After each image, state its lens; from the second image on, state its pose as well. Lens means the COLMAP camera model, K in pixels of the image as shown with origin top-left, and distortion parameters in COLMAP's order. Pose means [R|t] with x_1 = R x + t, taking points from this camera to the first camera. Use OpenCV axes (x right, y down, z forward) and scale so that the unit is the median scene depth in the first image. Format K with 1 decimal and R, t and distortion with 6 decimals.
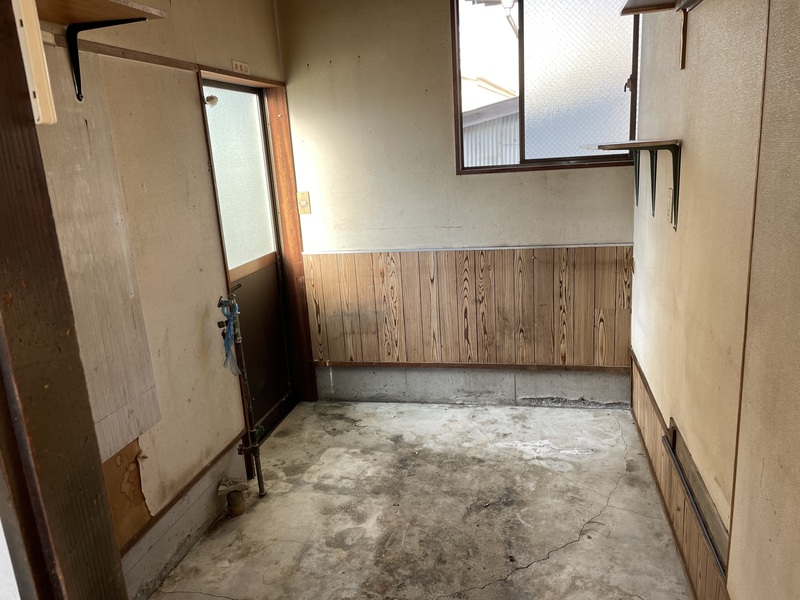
lens RADIAL K [[616.7, 0, 400.0], [0, 616.7, 300.0], [0, 0, 1]] dist [0.085298, -0.112442]
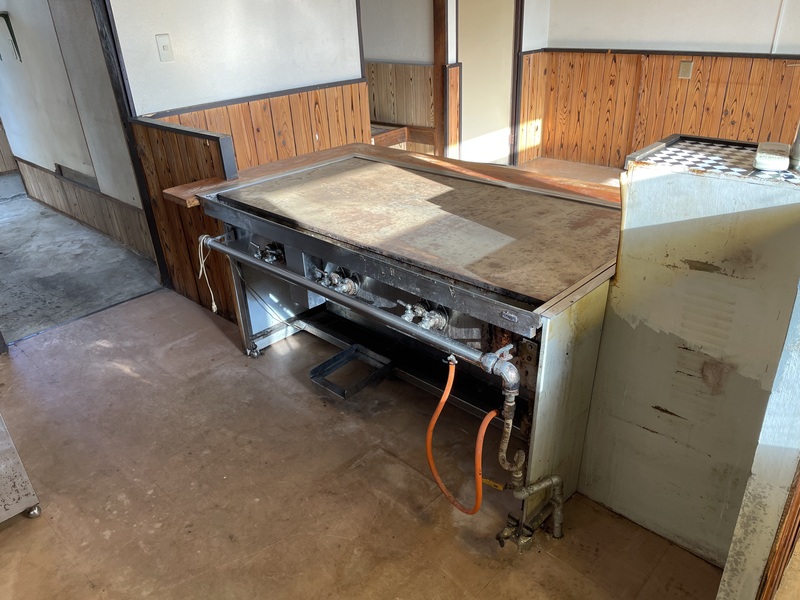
lens RADIAL K [[592.3, 0, 397.4], [0, 592.3, 306.4], [0, 0, 1]] dist [0.104949, -0.118384]
pose [[0.529336, -0.357772, 0.769287, -0.544183], [0.218480, 0.933639, 0.283874, 0.261701], [-0.819799, 0.017810, 0.572374, -0.848048]]
